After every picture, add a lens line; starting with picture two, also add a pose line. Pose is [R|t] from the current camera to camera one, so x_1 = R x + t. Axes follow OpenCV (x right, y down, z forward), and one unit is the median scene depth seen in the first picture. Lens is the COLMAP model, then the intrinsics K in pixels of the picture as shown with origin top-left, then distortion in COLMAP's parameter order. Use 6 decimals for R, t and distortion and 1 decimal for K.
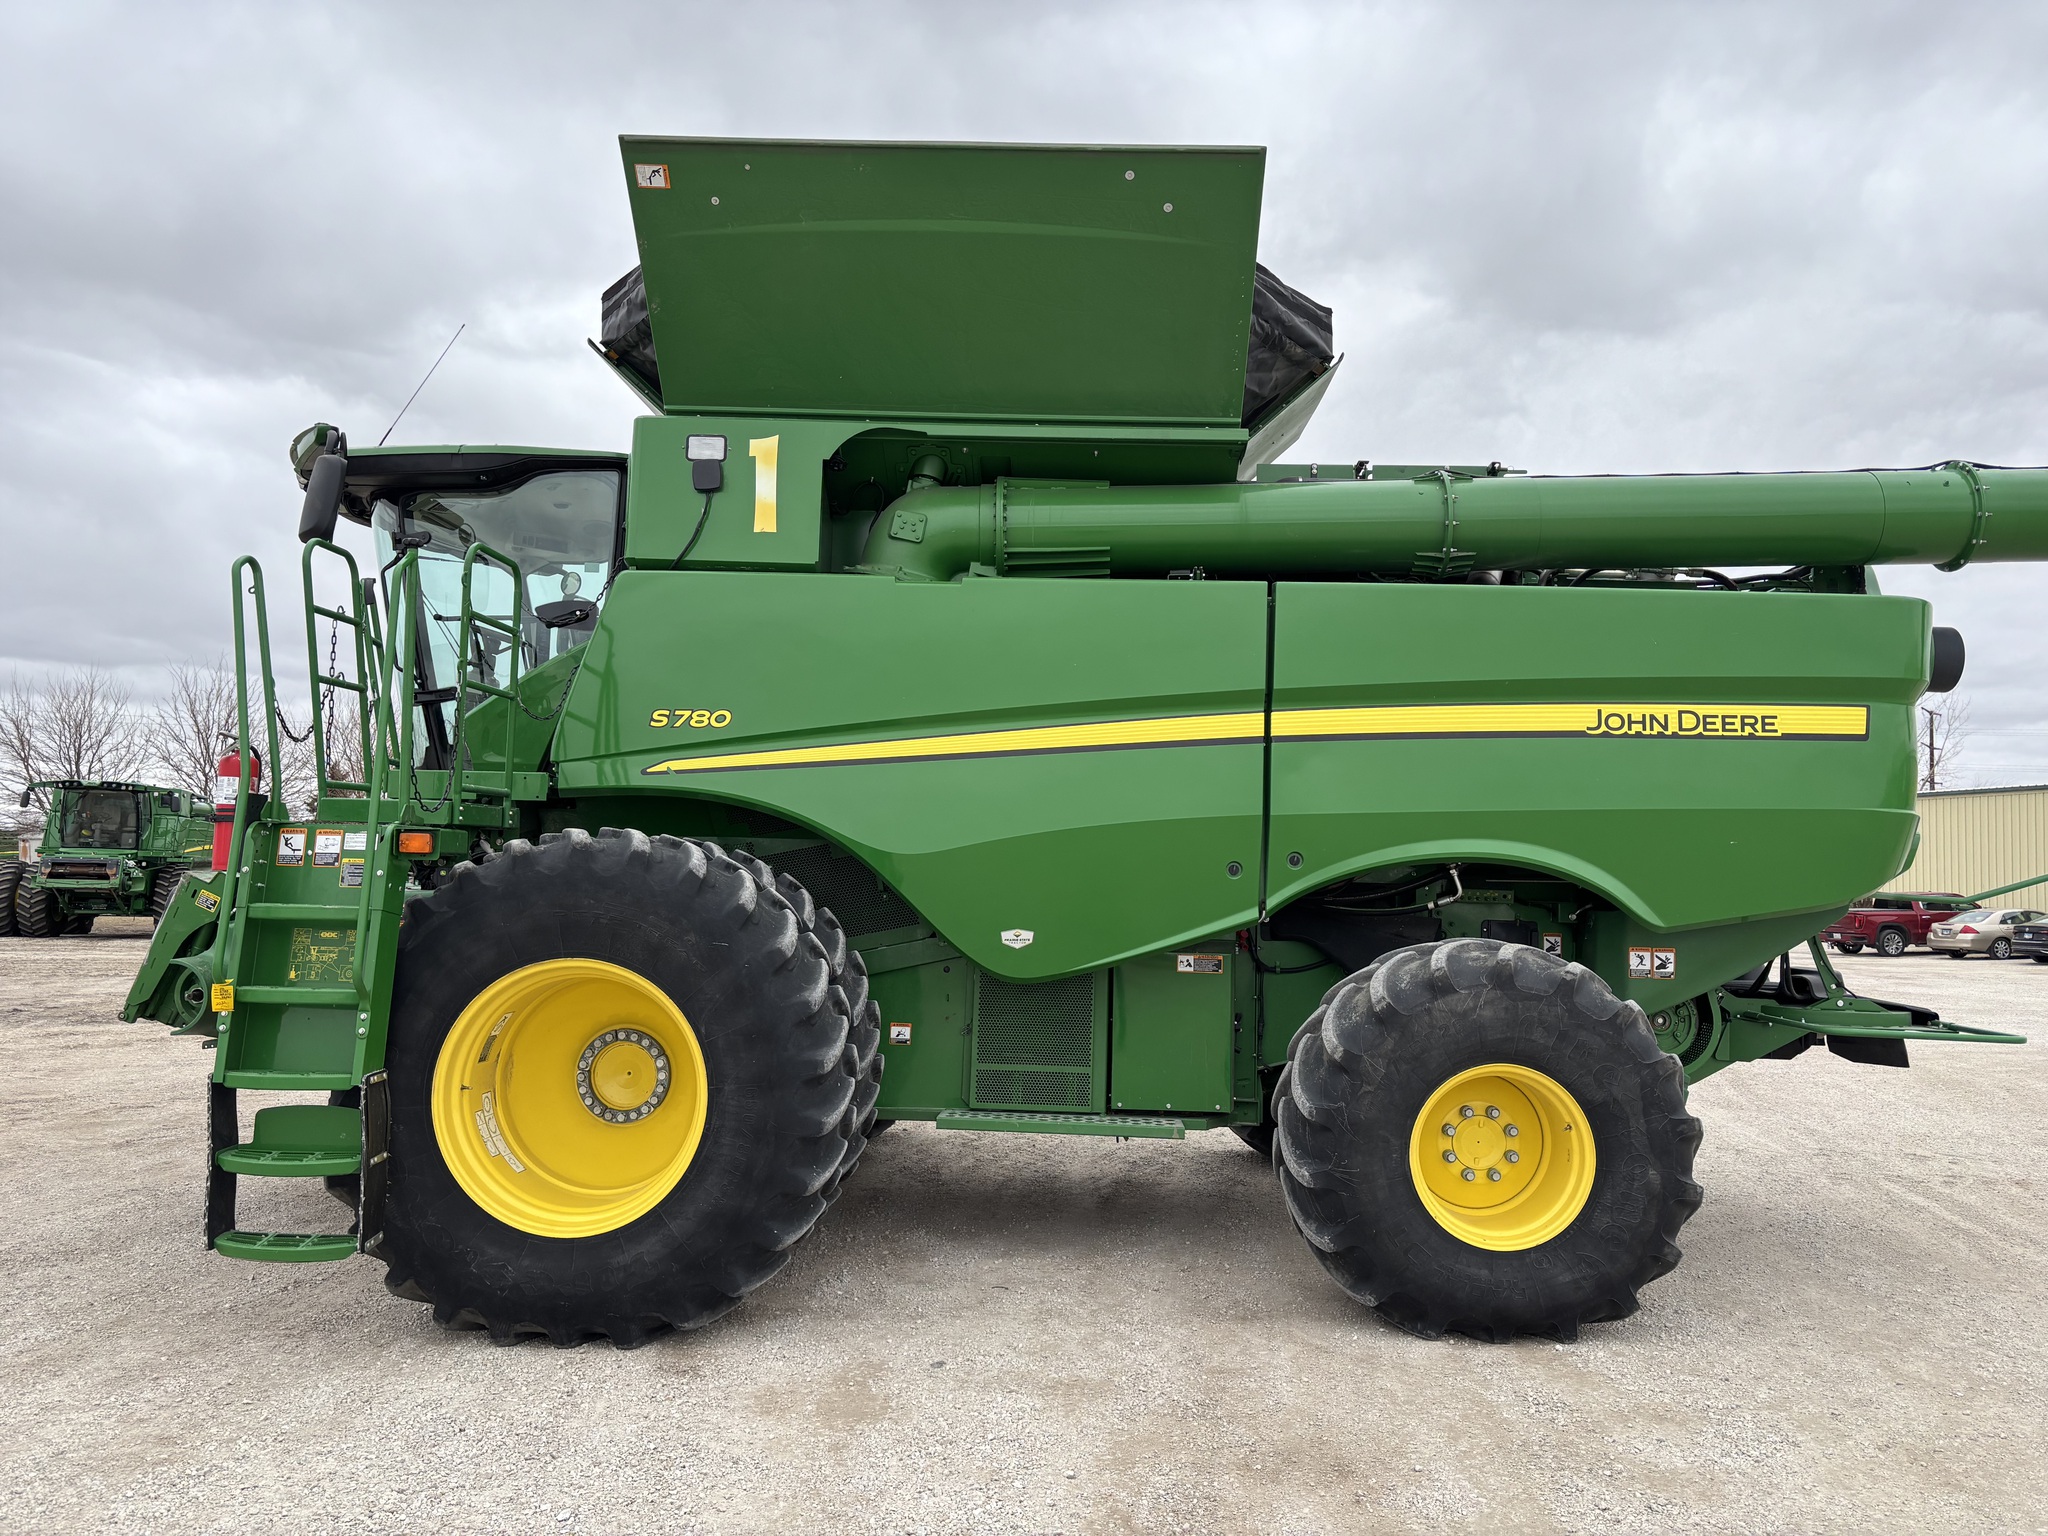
lens RADIAL K [[1527.2, 0, 1023.2], [0, 1527.2, 770.1], [0, 0, 1]] dist [0.039334, -0.035656]
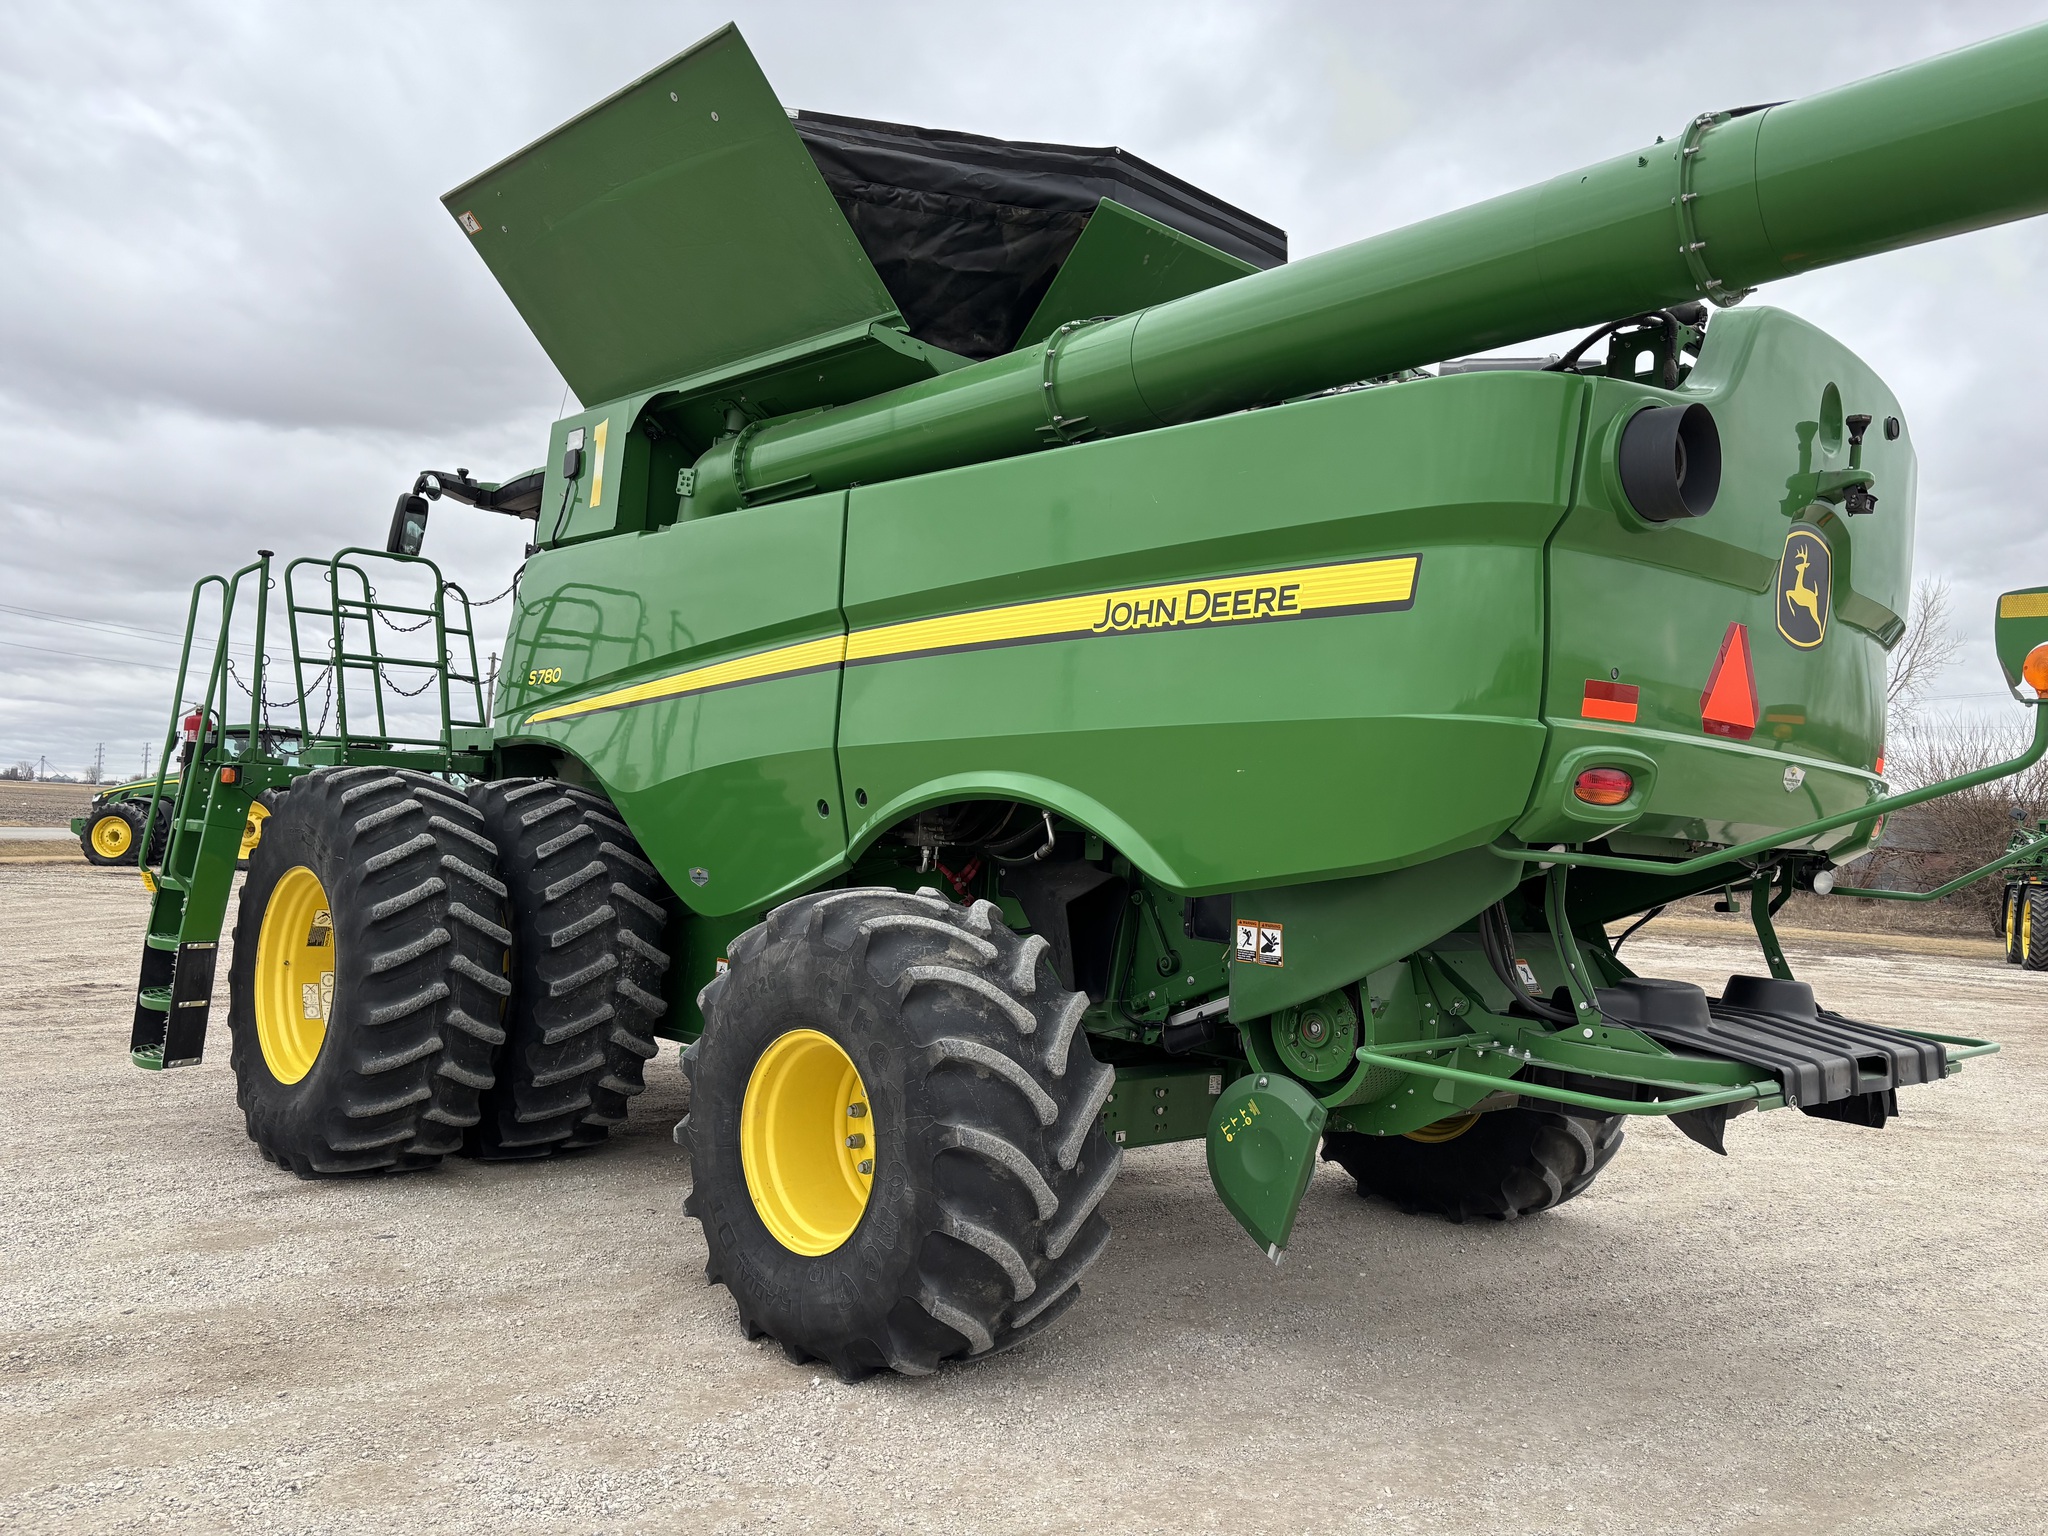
lens RADIAL K [[1527.2, 0, 1038.4], [0, 1527.2, 777.4], [0, 0, 1]] dist [0.039334, -0.035656]
pose [[0.728131, -0.010919, -0.685351, 0.870486], [0.013100, 0.999912, -0.002013, 0.050096], [0.685313, -0.007512, 0.728210, 0.424582]]
